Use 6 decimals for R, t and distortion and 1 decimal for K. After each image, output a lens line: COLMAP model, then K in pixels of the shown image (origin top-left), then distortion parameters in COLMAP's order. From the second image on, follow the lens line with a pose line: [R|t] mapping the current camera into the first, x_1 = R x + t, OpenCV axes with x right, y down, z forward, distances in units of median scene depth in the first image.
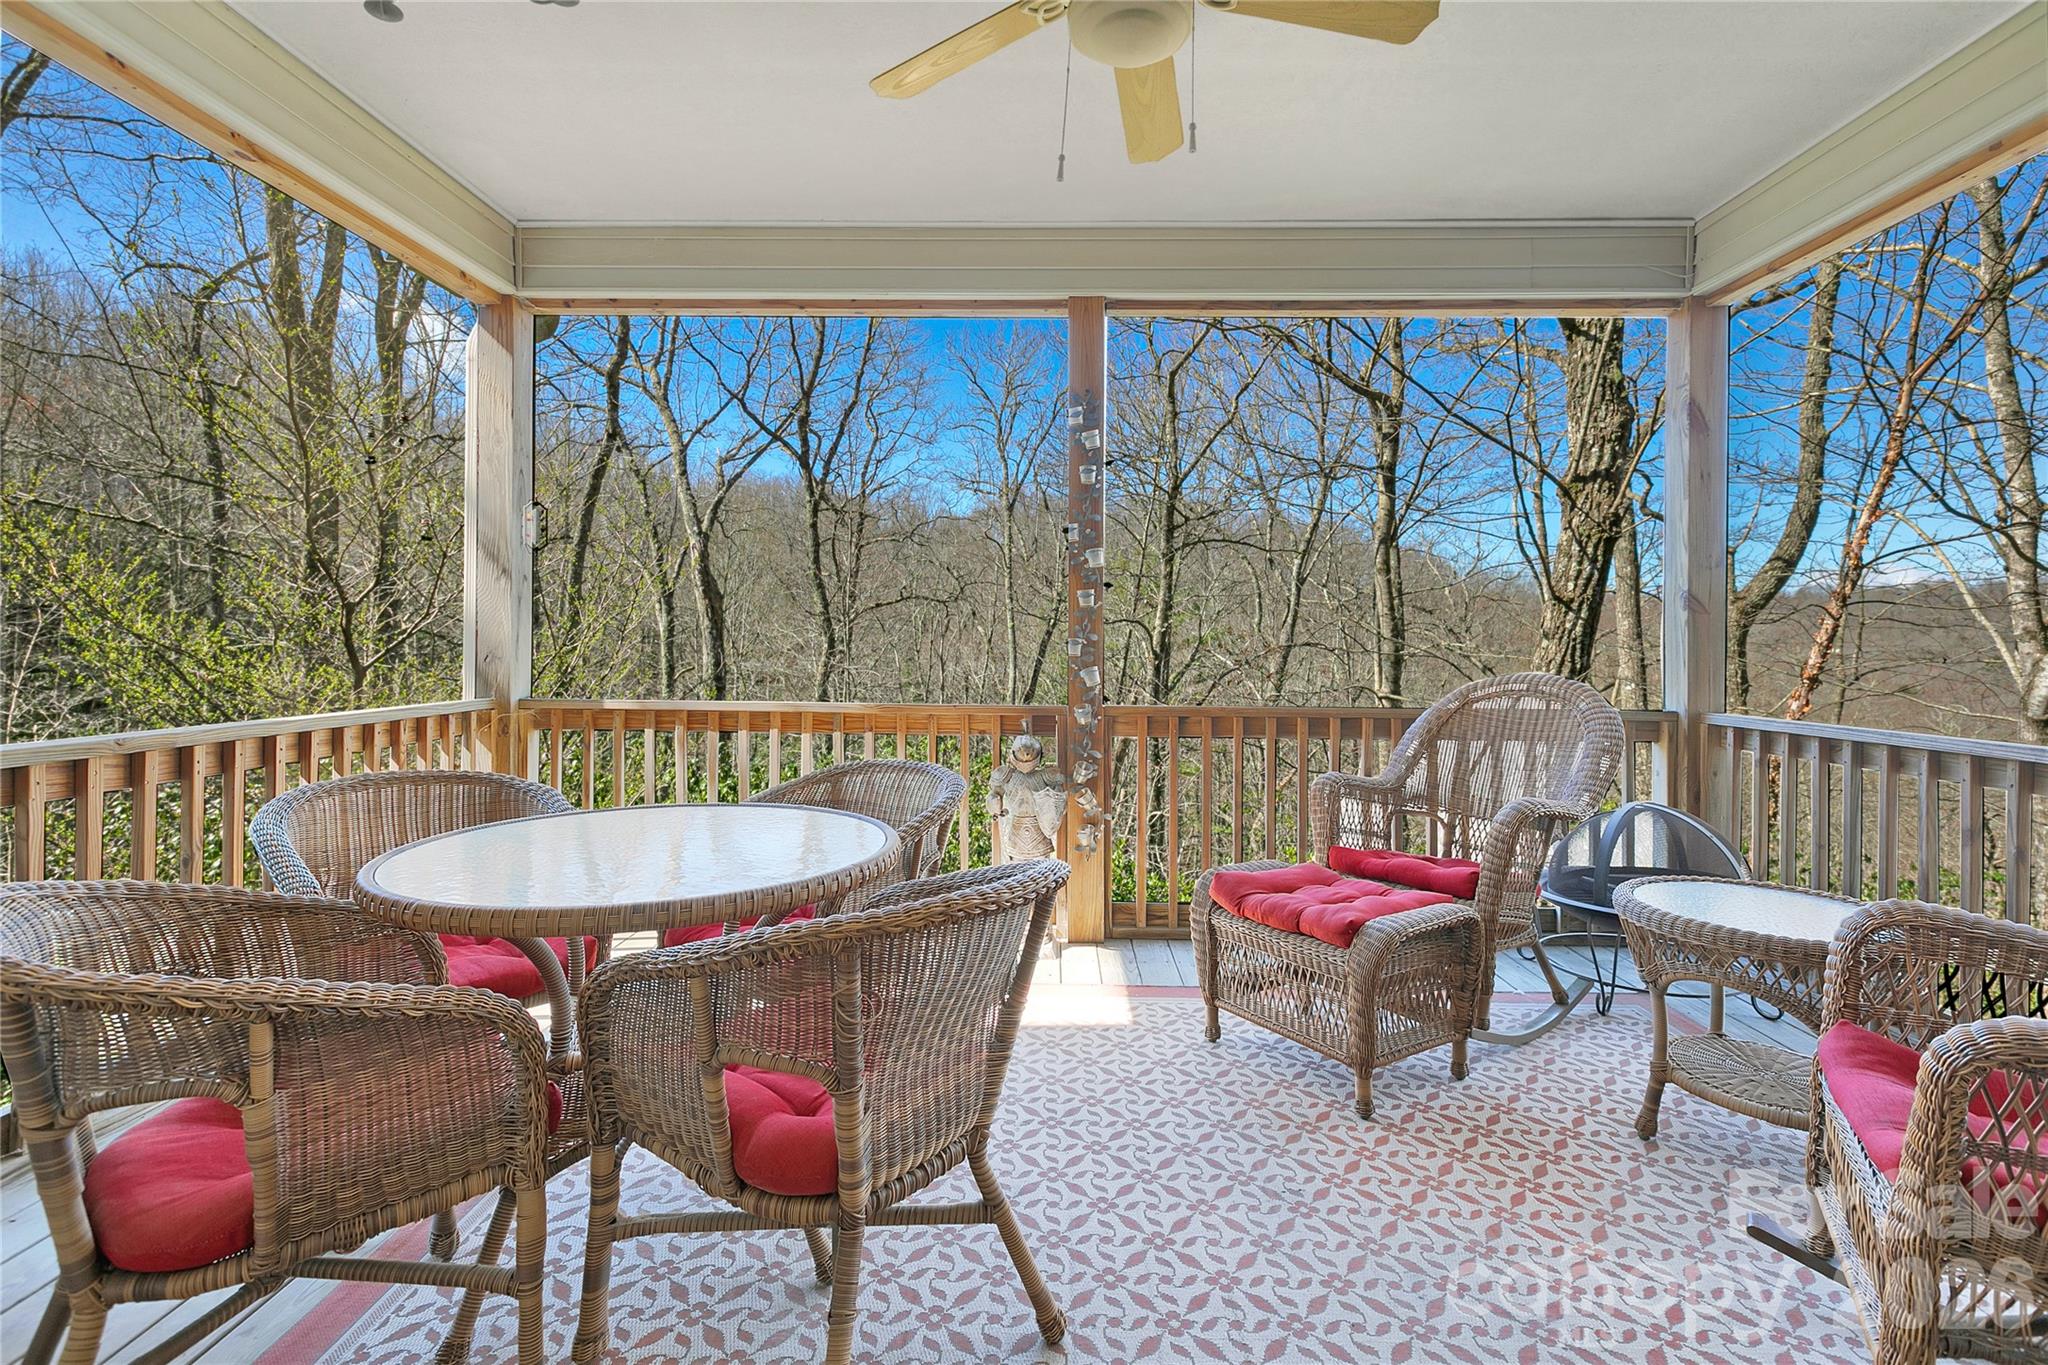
lens RADIAL K [[903.8, 0, 1030.6], [0, 903.8, 633.9], [0, 0, 1]] dist [-0.000725, -0.000170]
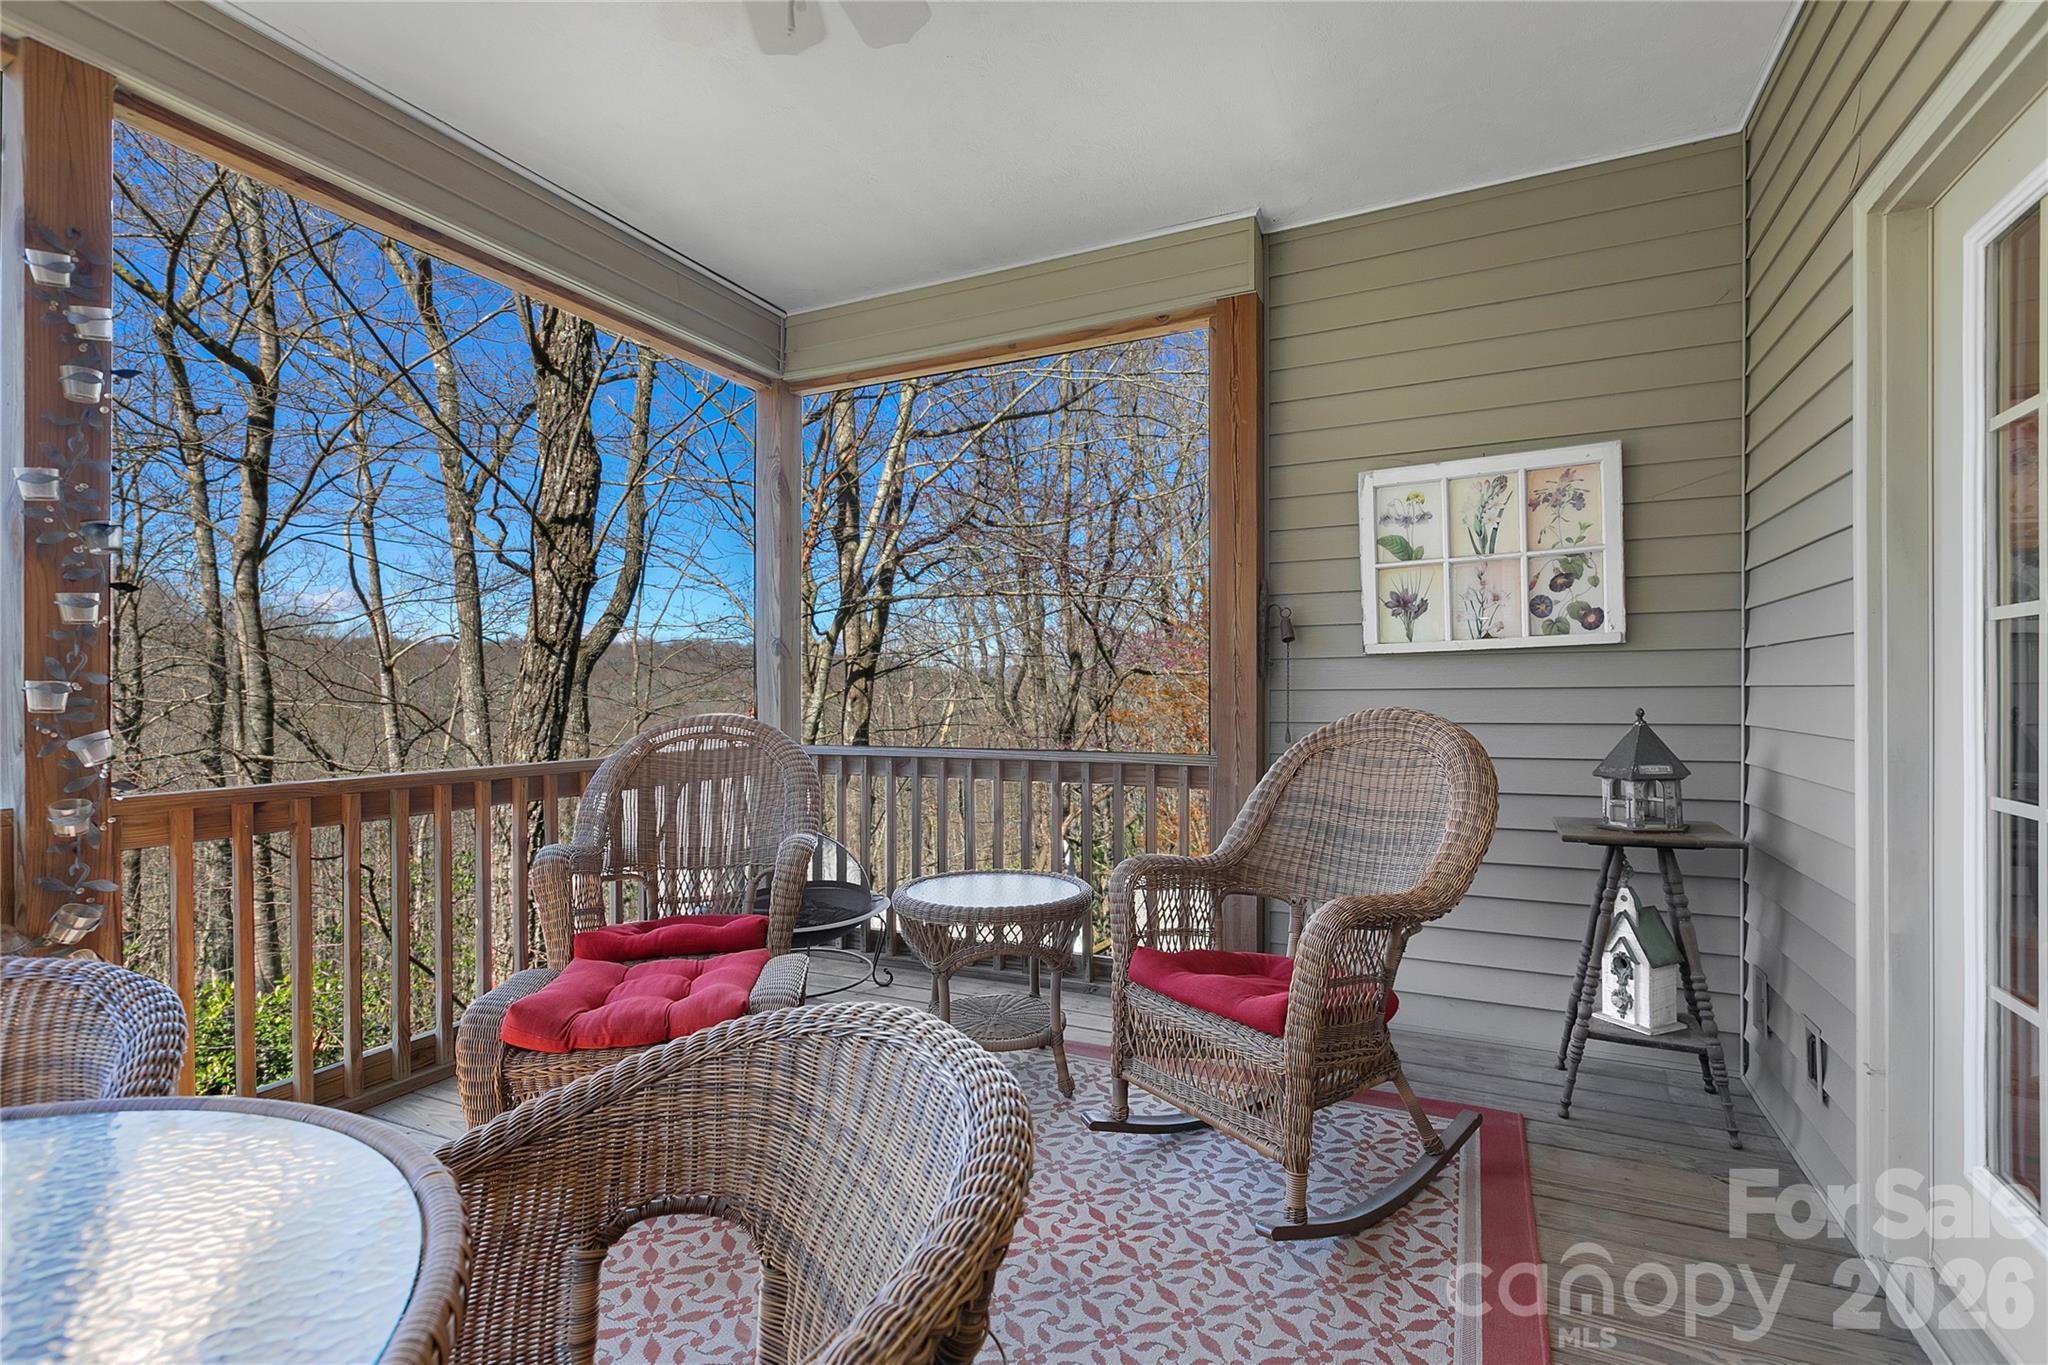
lens RADIAL K [[929.2, 0, 1031.6], [0, 929.2, 688.5], [0, 0, 1]] dist [0.000689, 0.000837]
pose [[0.411973, -0.008114, 0.911160, -0.105762], [-0.000928, 0.999956, 0.009325, 0.001925], [-0.911196, -0.004687, 0.411947, 0.113819]]
